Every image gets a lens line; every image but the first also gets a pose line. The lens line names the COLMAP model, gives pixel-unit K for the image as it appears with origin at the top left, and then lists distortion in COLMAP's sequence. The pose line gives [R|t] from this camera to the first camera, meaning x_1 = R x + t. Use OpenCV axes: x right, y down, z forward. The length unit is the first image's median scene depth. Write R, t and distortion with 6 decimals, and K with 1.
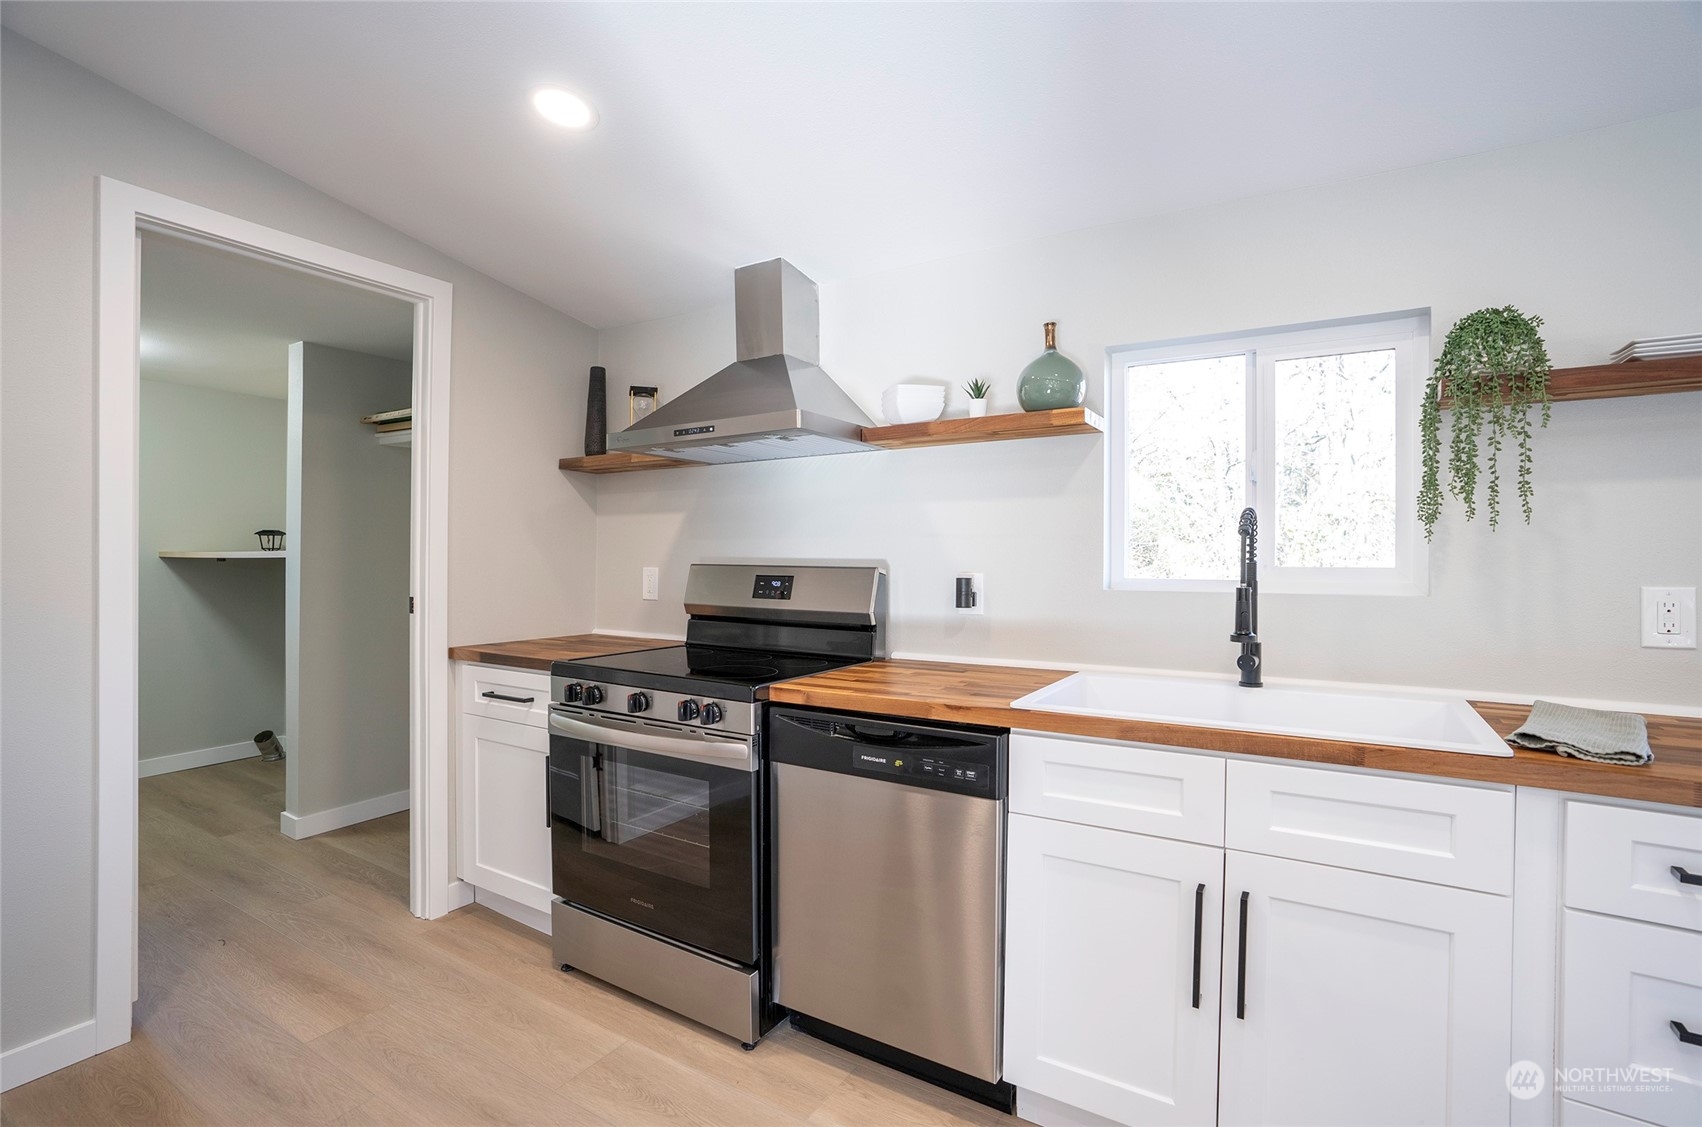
lens RADIAL K [[803.5, 0, 851.0], [0, 803.5, 563.5], [0, 0, 1]] dist [-0.068056, 0.029651]
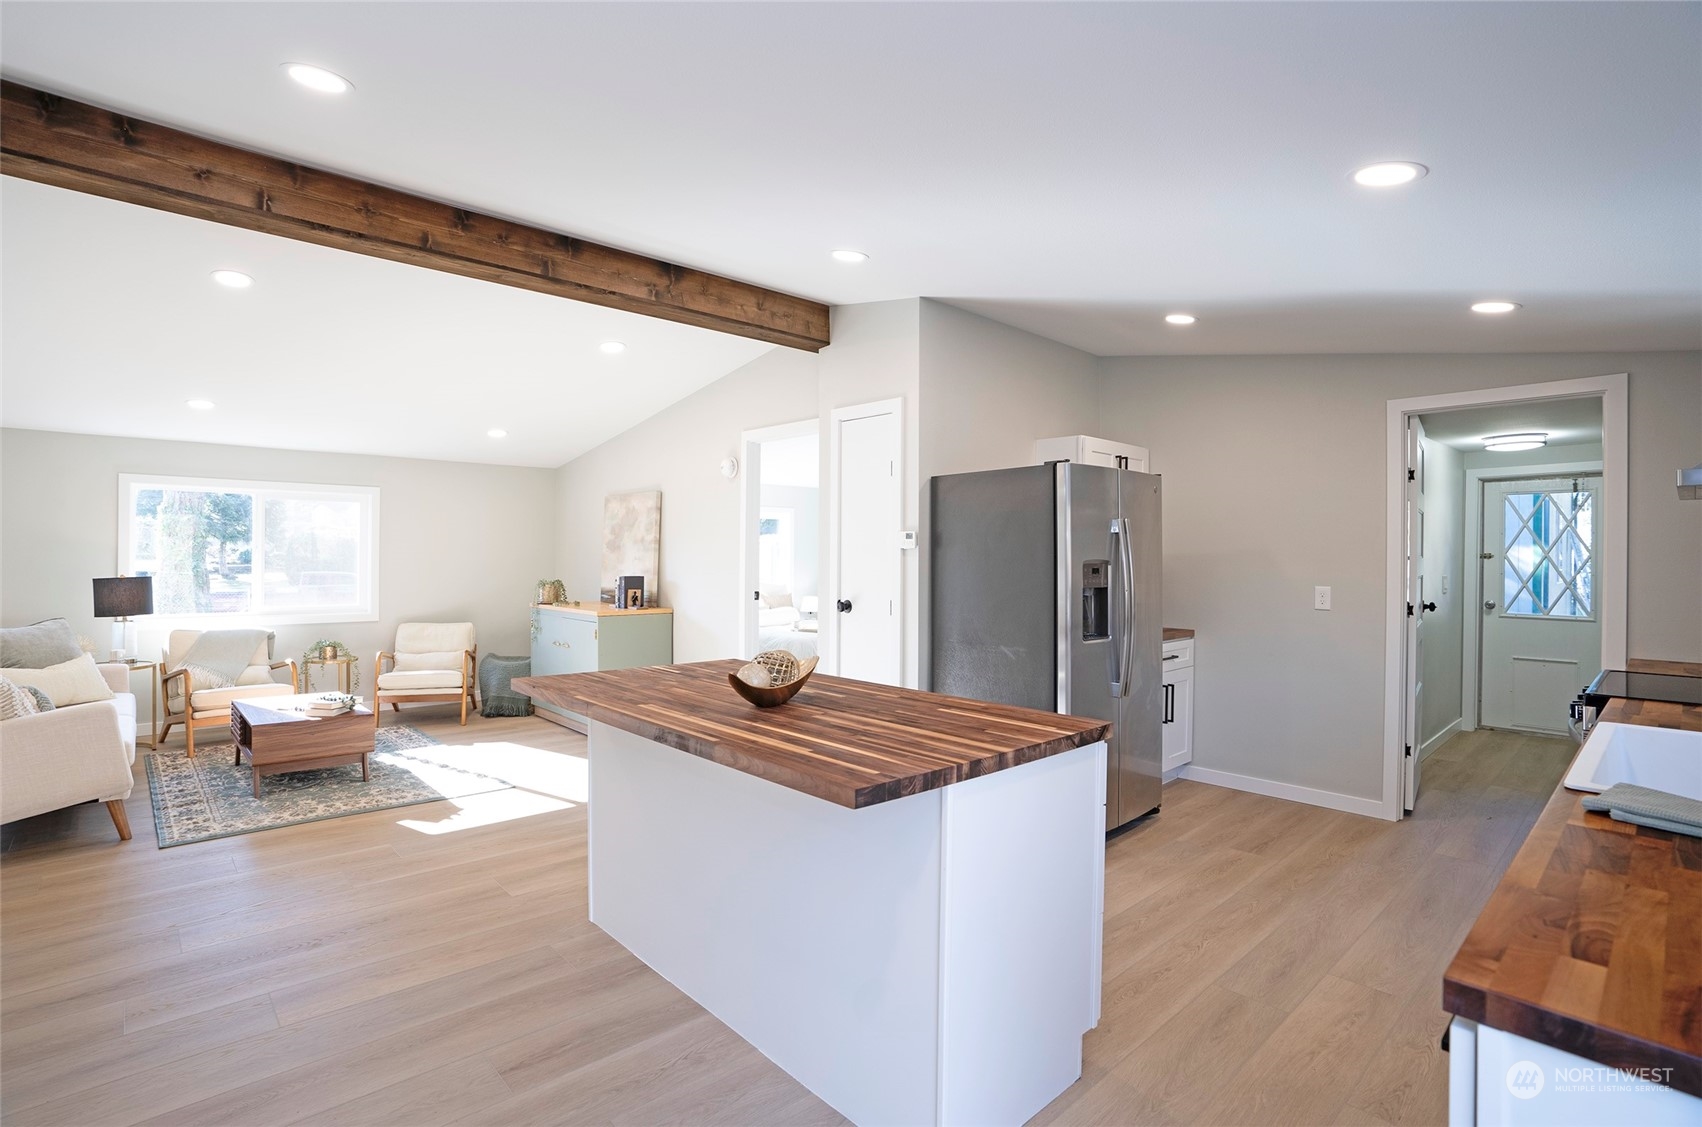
lens RADIAL K [[809.3, 0, 835.1], [0, 809.3, 554.4], [0, 0, 1]] dist [-0.070519, 0.028501]
pose [[-0.276142, -0.006490, -0.961095, 1.269846], [-0.012560, 0.999916, -0.003144, -0.050895], [0.961035, 0.011203, -0.276200, 0.133676]]
